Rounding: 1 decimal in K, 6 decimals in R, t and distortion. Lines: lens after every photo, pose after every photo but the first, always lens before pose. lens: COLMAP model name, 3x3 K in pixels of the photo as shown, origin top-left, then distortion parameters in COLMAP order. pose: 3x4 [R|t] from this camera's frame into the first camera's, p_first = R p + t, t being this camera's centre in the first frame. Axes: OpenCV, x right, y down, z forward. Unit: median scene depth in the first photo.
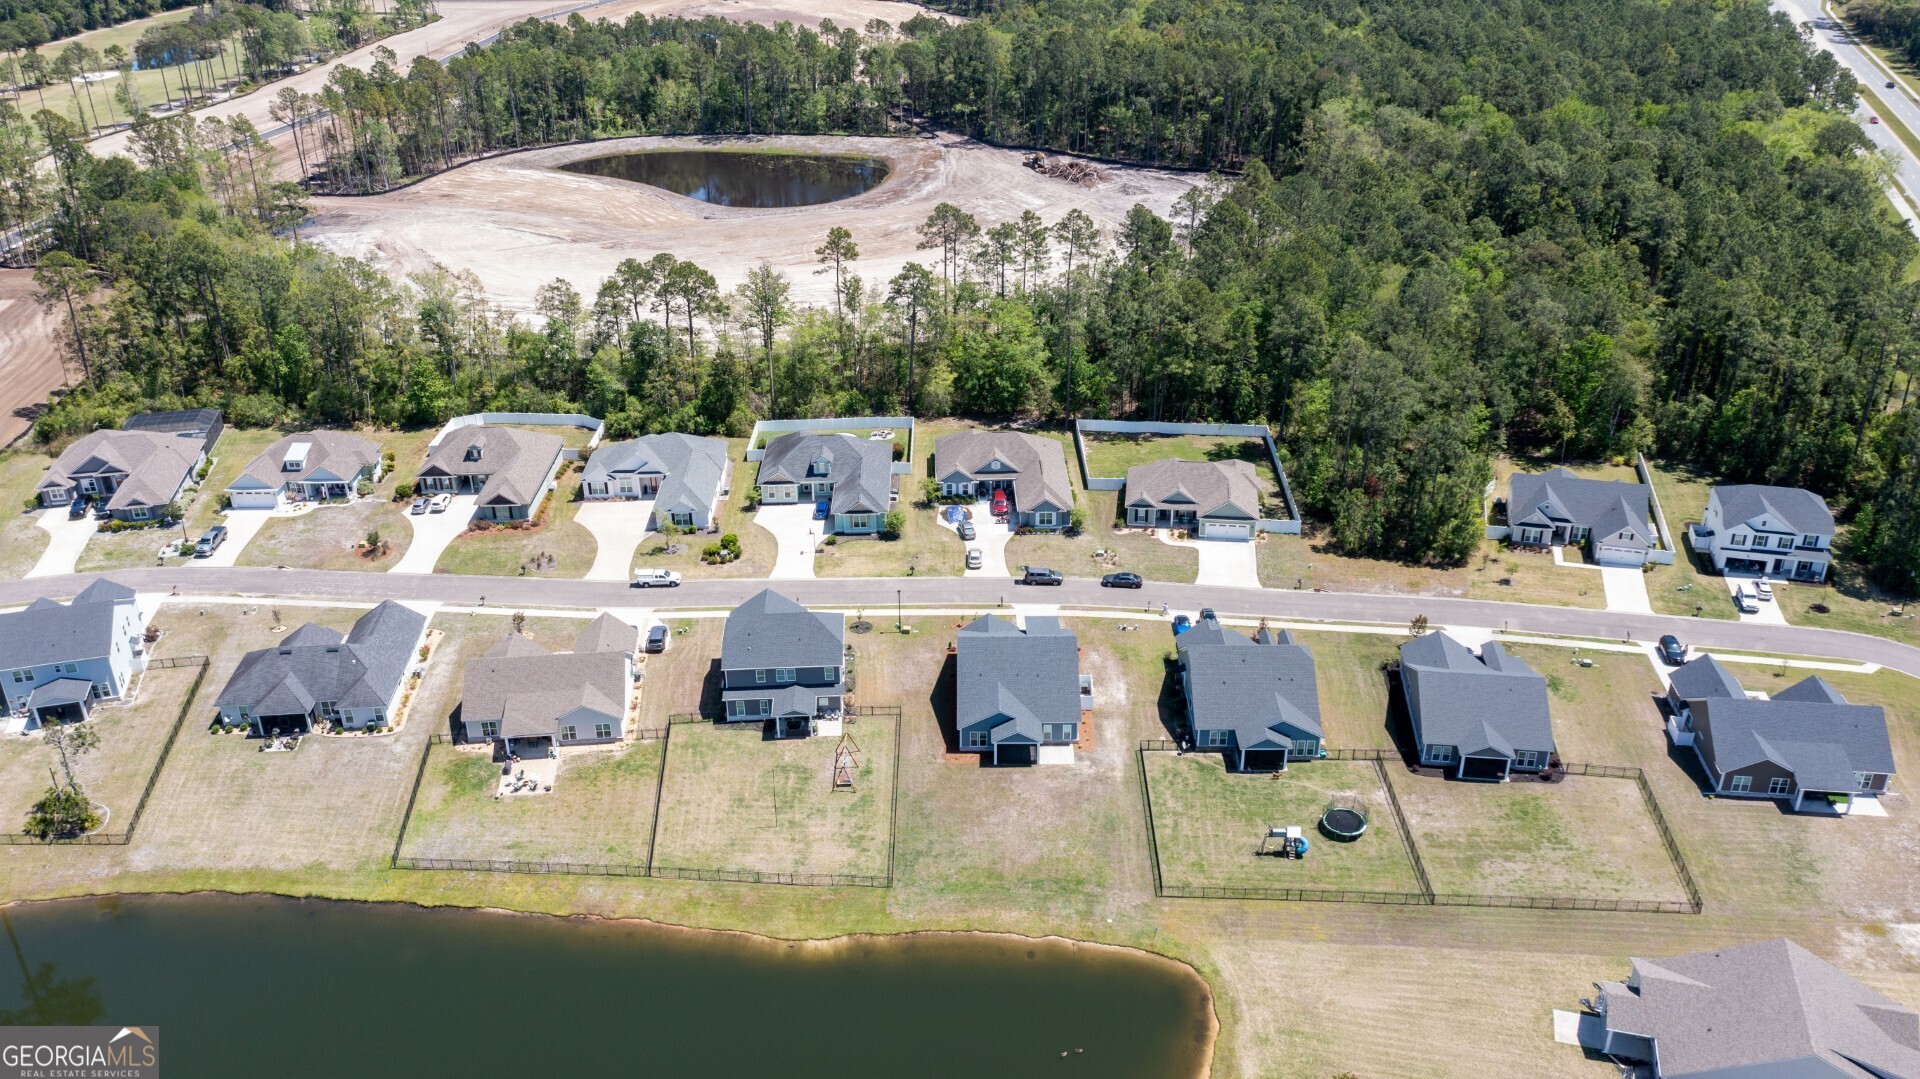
lens RADIAL K [[1514.0, 0, 955.2], [0, 1514.0, 536.5], [0, 0, 1]] dist [-0.013575, 0.004776]
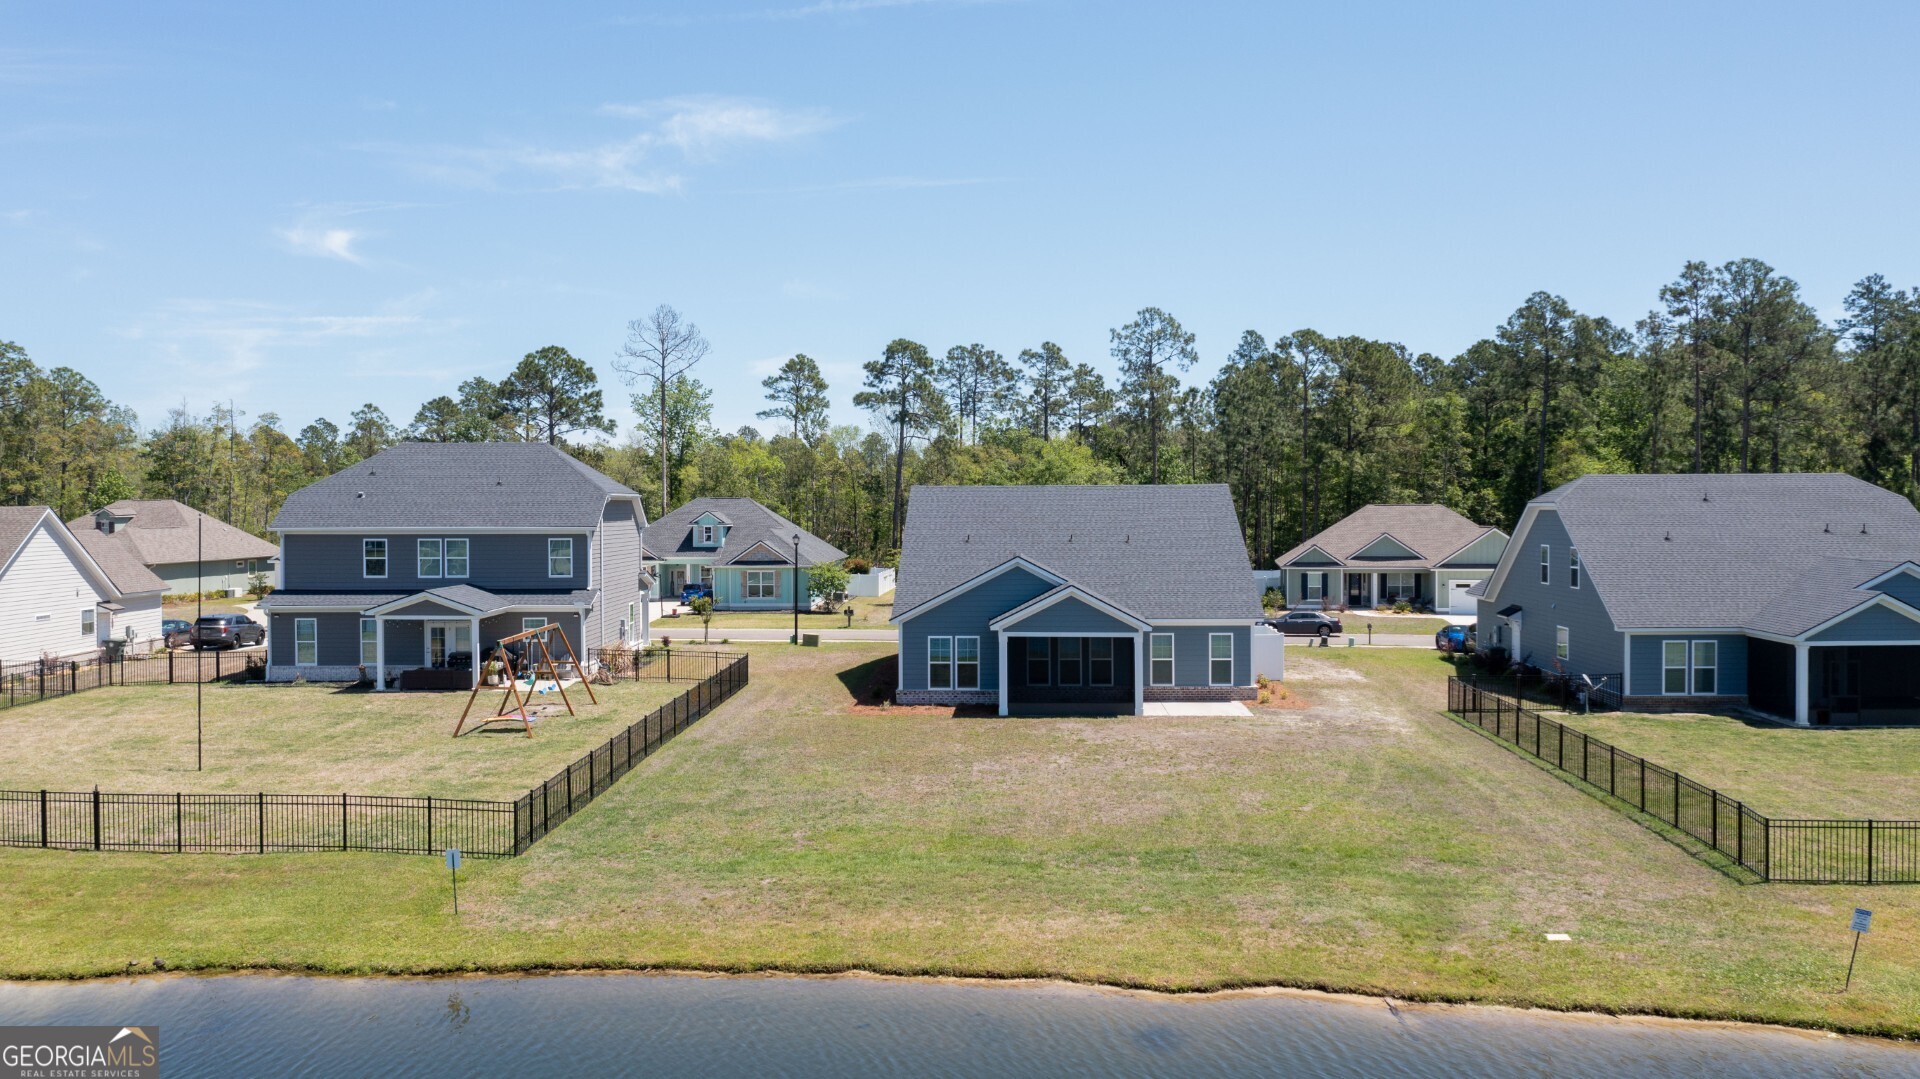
lens RADIAL K [[1514.0, 0, 959.2], [0, 1514.0, 542.7], [0, 0, 1]] dist [-0.013575, 0.004776]
pose [[0.999370, 0.009173, -0.034289, 0.020998], [-0.023008, 0.903021, -0.428979, 0.191577], [0.027029, 0.429498, 0.902663, 0.525886]]
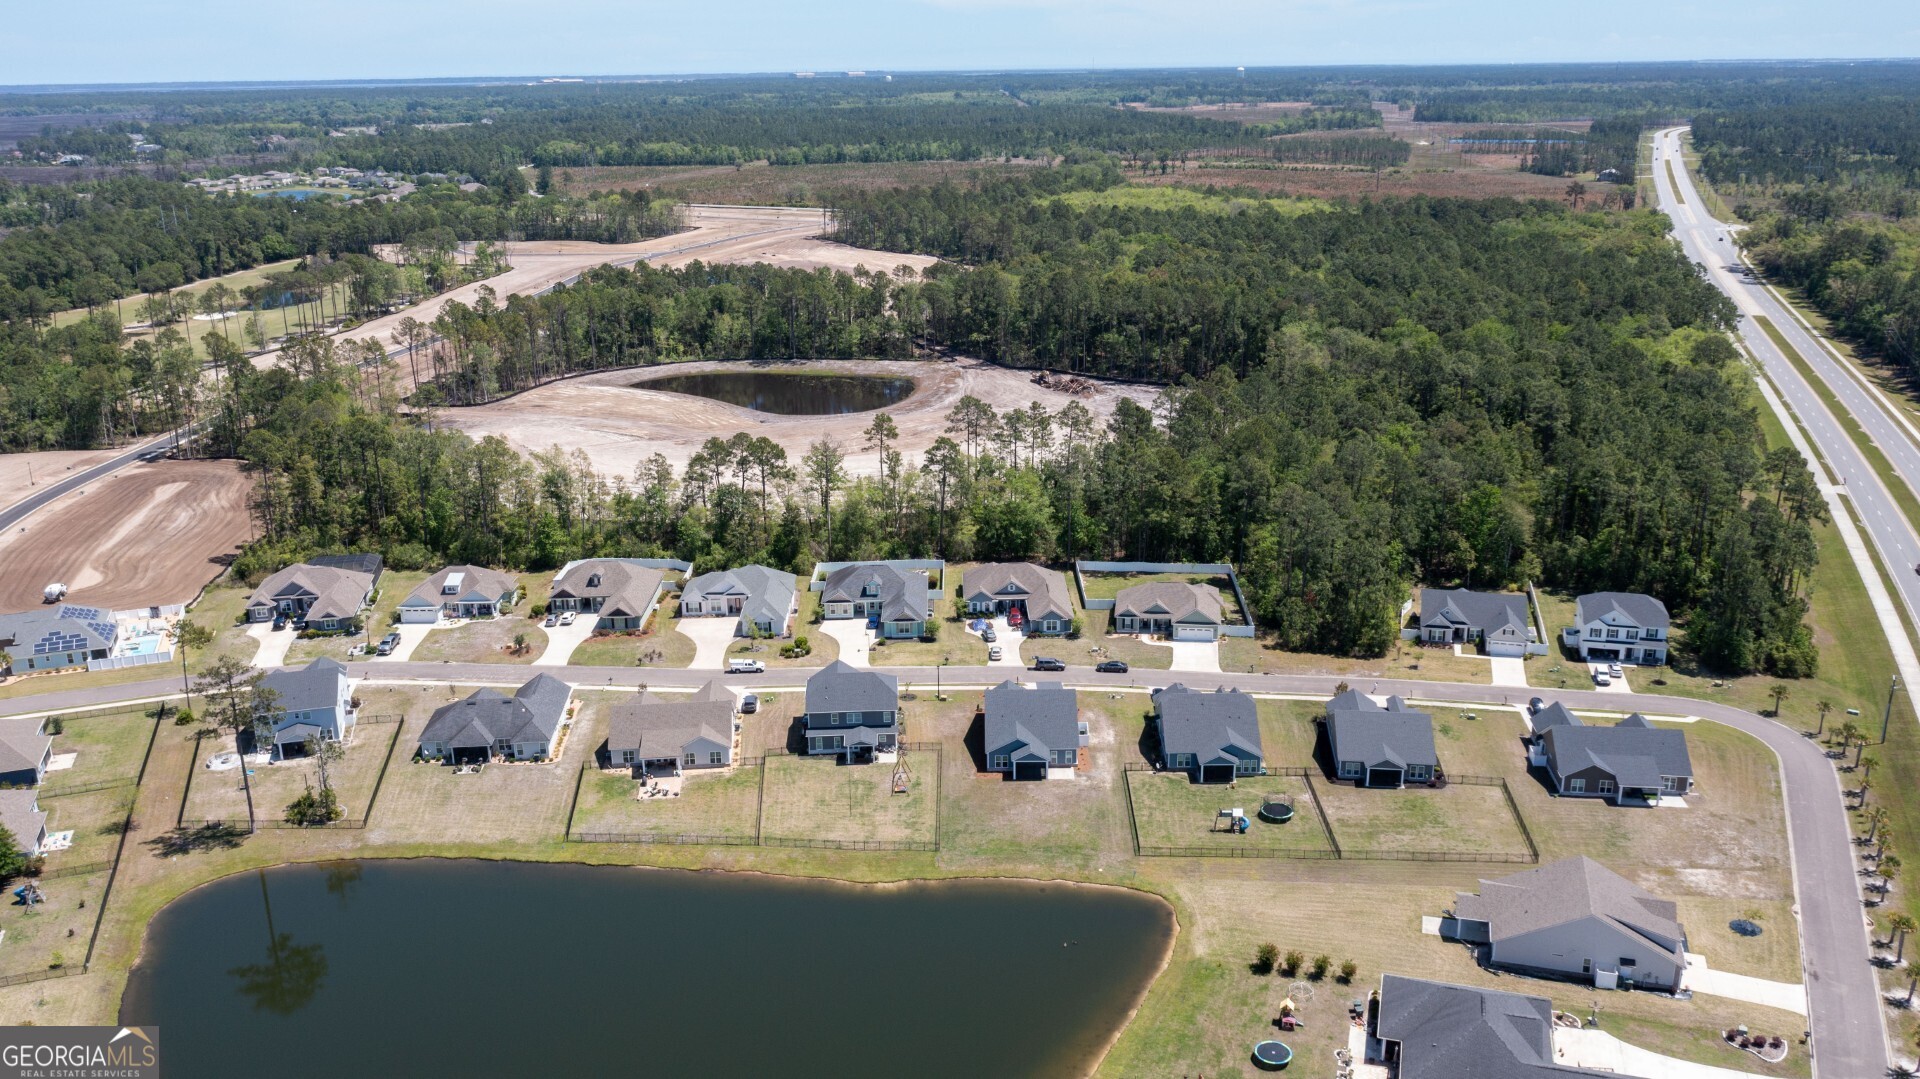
lens RADIAL K [[1514.0, 0, 955.3], [0, 1514.0, 539.9], [0, 0, 1]] dist [-0.013575, 0.004776]
pose [[0.999983, -0.001584, -0.005574, -0.013030], [0.000671, 0.987086, -0.160189, 0.117388], [0.005755, 0.160182, 0.987071, -0.250723]]
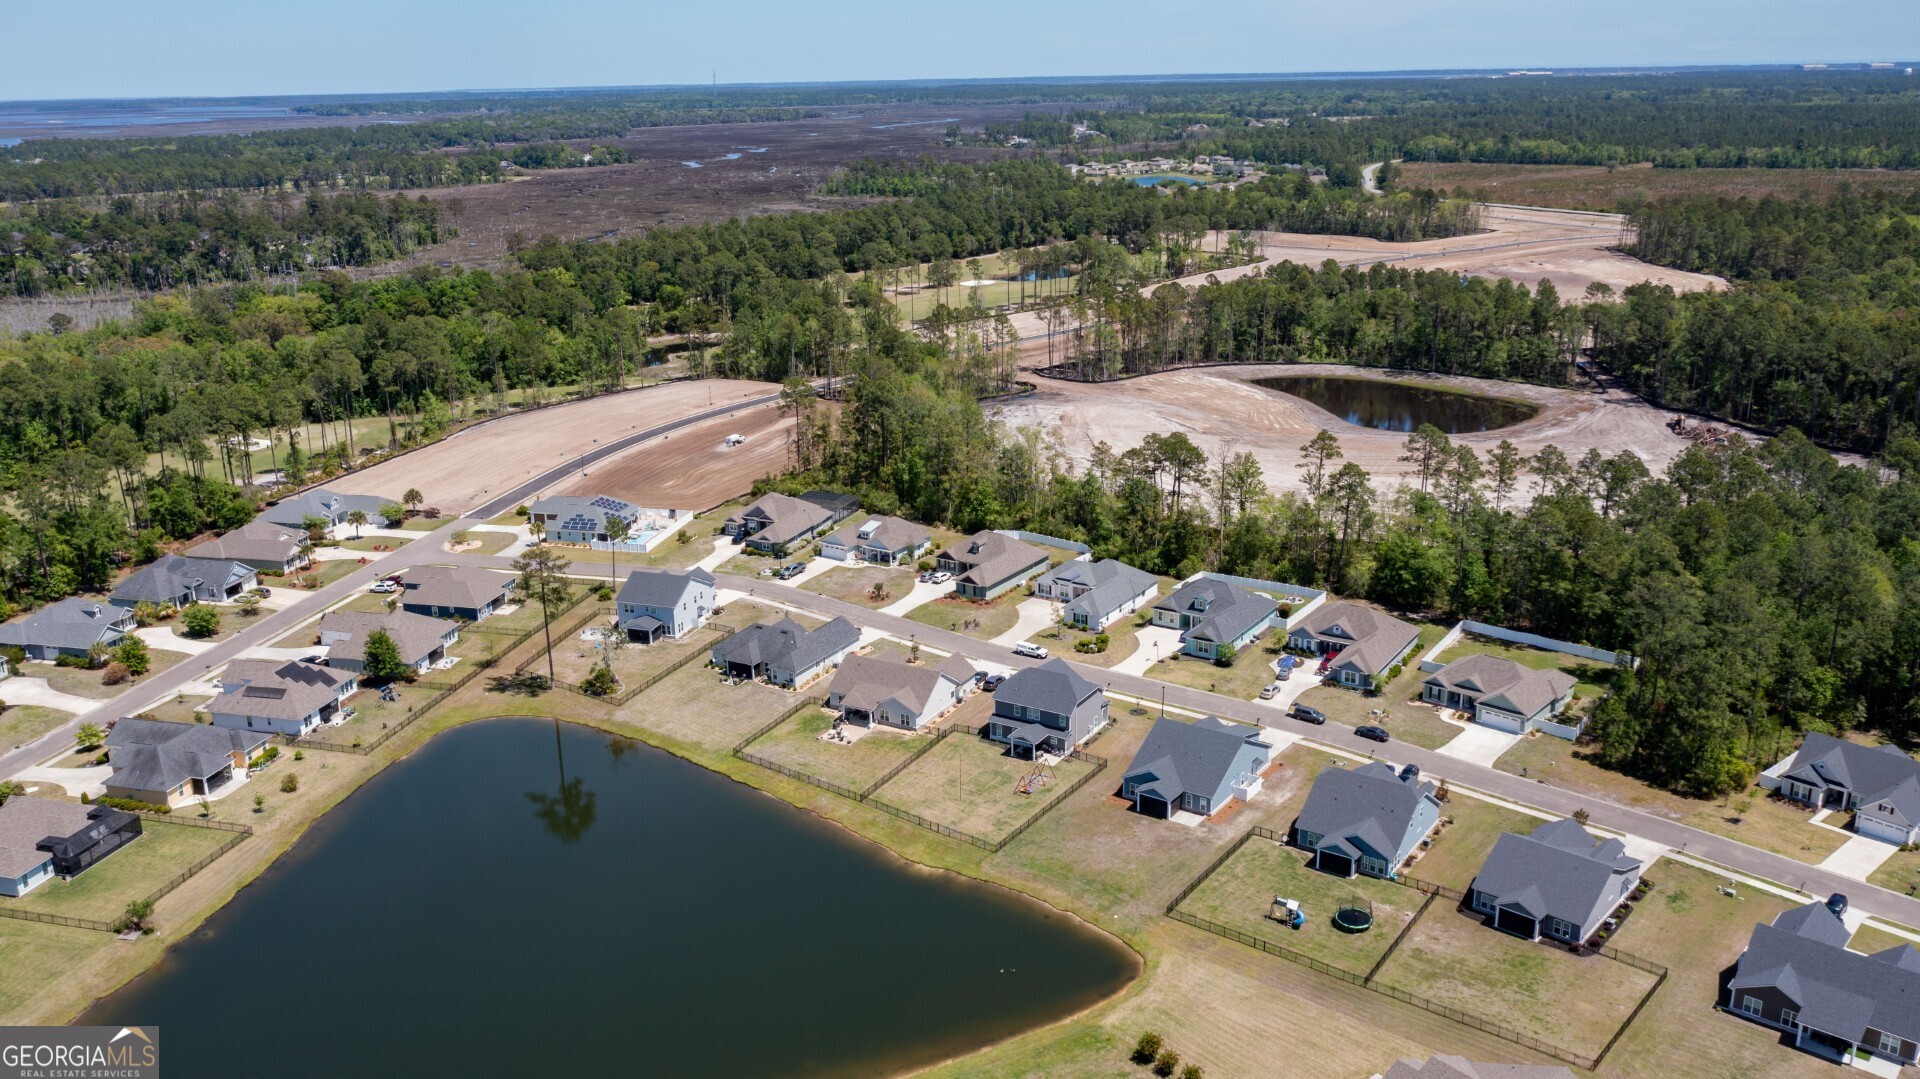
lens RADIAL K [[1514.0, 0, 962.6], [0, 1514.0, 534.1], [0, 0, 1]] dist [-0.013575, 0.004776]
pose [[0.822762, 0.160100, -0.545372, 0.422343], [-0.245243, 0.965593, -0.086520, 0.054148], [0.512756, 0.204934, 0.833717, -0.136479]]
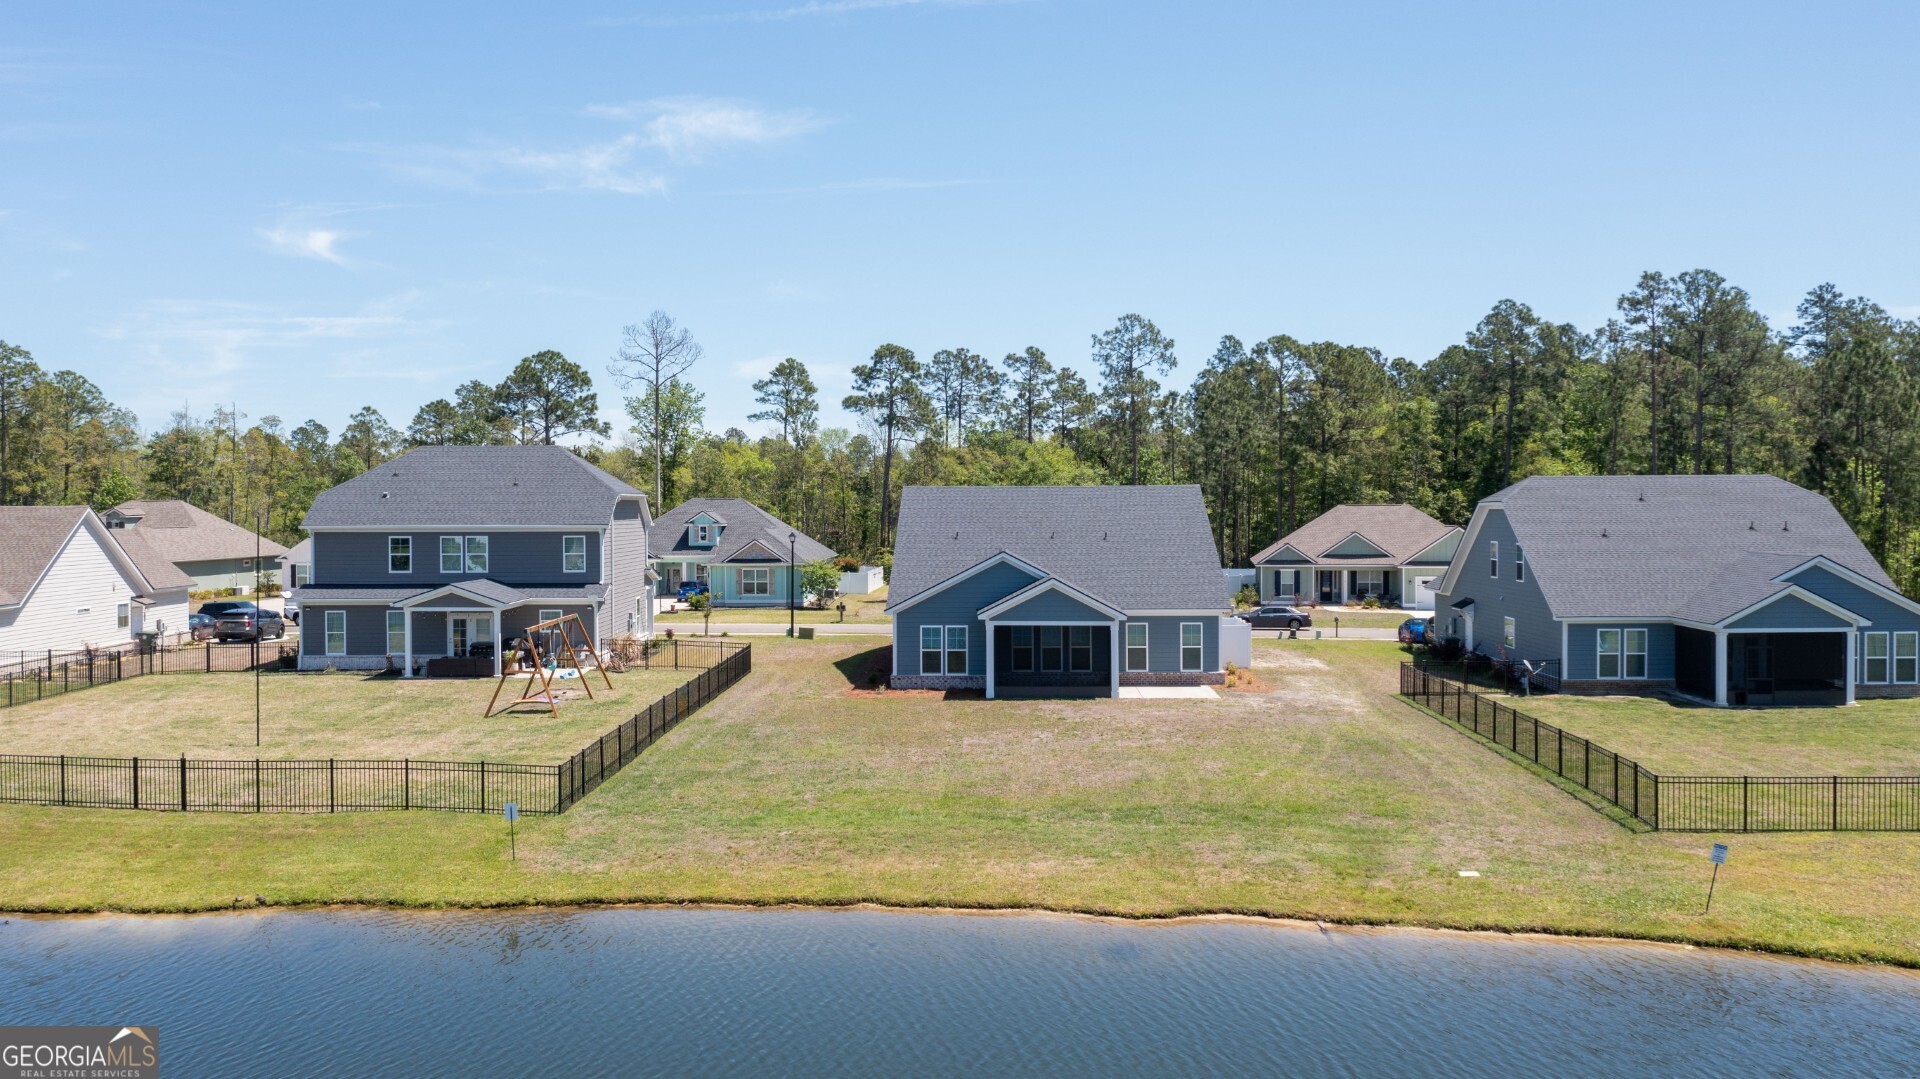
lens RADIAL K [[1514.0, 0, 959.0], [0, 1514.0, 539.5], [0, 0, 1]] dist [-0.013575, 0.004776]
pose [[0.999674, 0.008719, -0.023983, 0.020679], [-0.018227, 0.901730, -0.431915, 0.200999], [0.017860, 0.432211, 0.901595, 0.508131]]
